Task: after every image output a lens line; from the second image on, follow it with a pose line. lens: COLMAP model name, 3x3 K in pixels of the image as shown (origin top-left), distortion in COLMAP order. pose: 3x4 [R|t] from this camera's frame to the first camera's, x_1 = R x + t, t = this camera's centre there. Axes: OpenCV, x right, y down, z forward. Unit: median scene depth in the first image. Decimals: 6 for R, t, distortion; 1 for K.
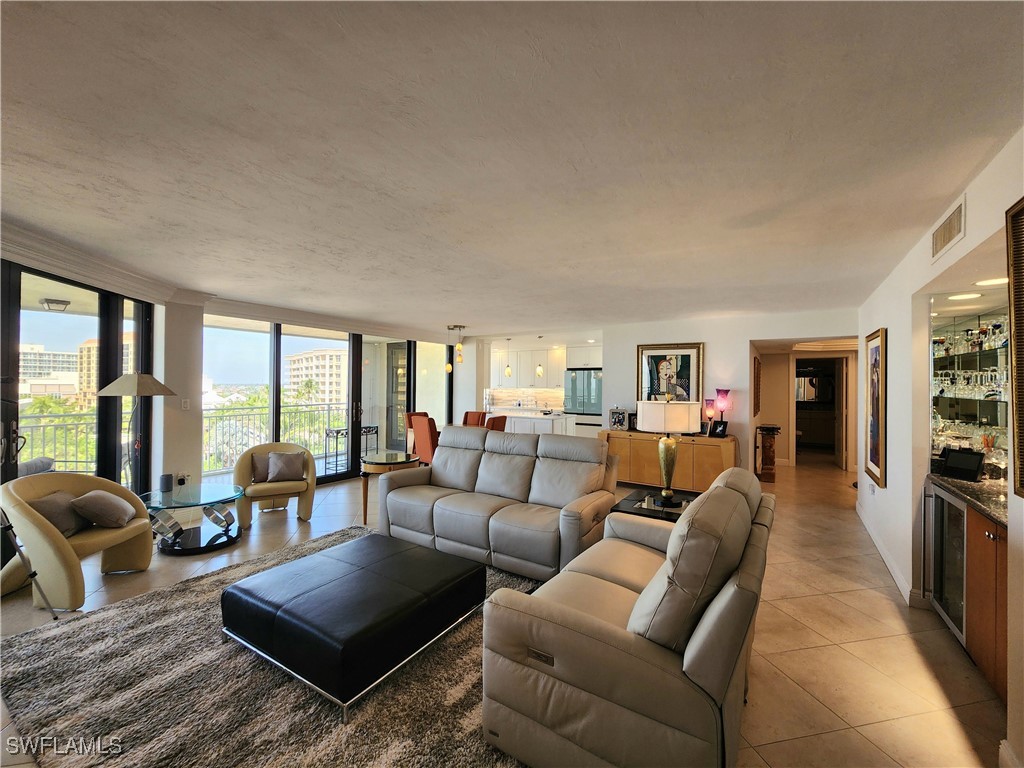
lens RADIAL K [[422.1, 0, 521.8], [0, 422.1, 377.5], [0, 0, 1]] dist [-0.004436, 0.002567]
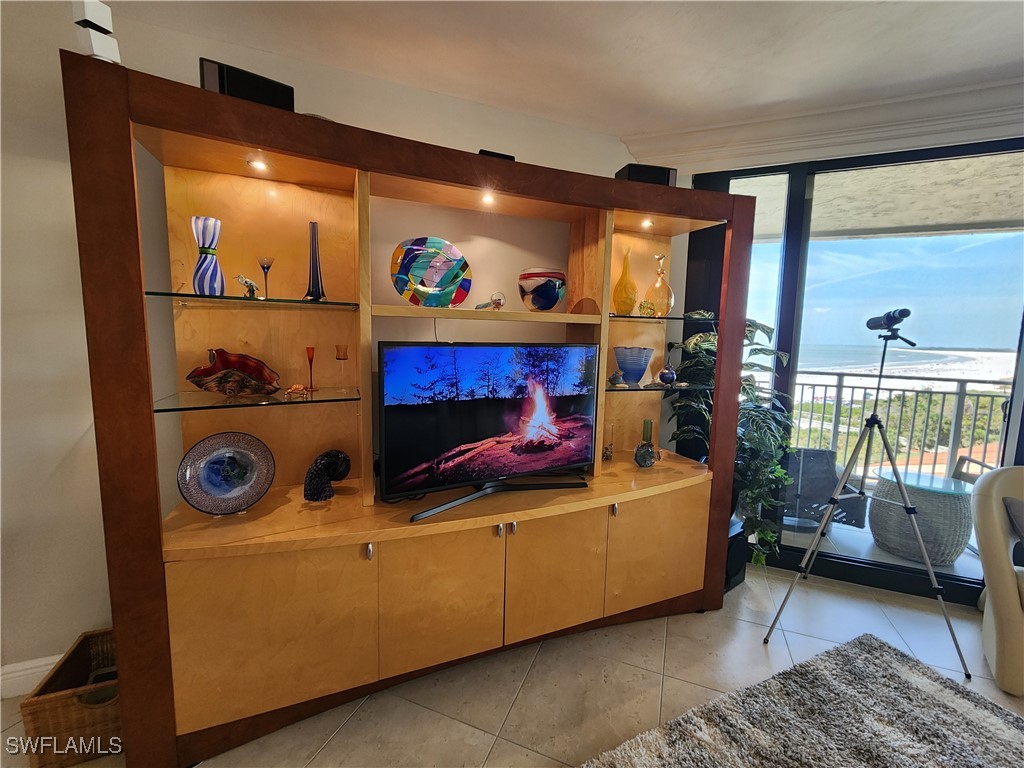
lens RADIAL K [[422.1, 0, 516.9], [0, 422.1, 380.8], [0, 0, 1]] dist [-0.004436, 0.002567]
pose [[-0.567438, 0.065422, -0.820813, -0.184270], [-0.011733, 0.996095, 0.087503, 0.055842], [0.823333, 0.059283, -0.564454, 0.777737]]
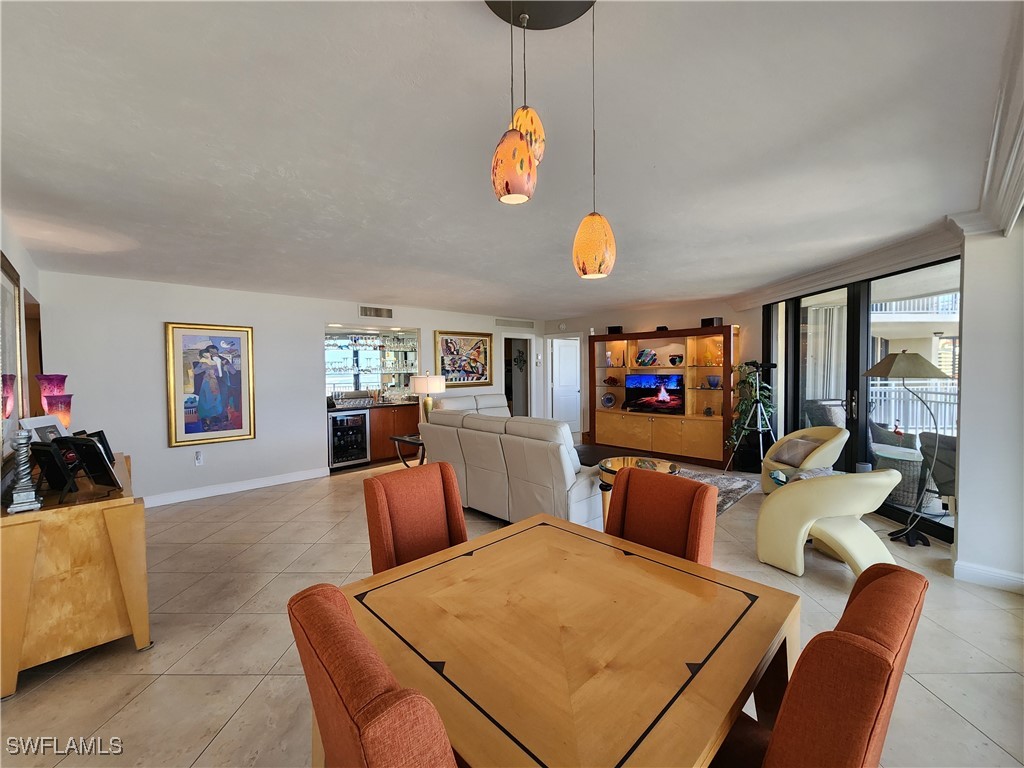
lens RADIAL K [[422.1, 0, 513.8], [0, 422.1, 380.4], [0, 0, 1]] dist [-0.004436, 0.002567]
pose [[-0.969099, -0.004473, 0.246630, -0.506109], [-0.000919, 0.999894, 0.014522, 0.053045], [-0.246669, 0.013847, -0.969001, 3.171007]]
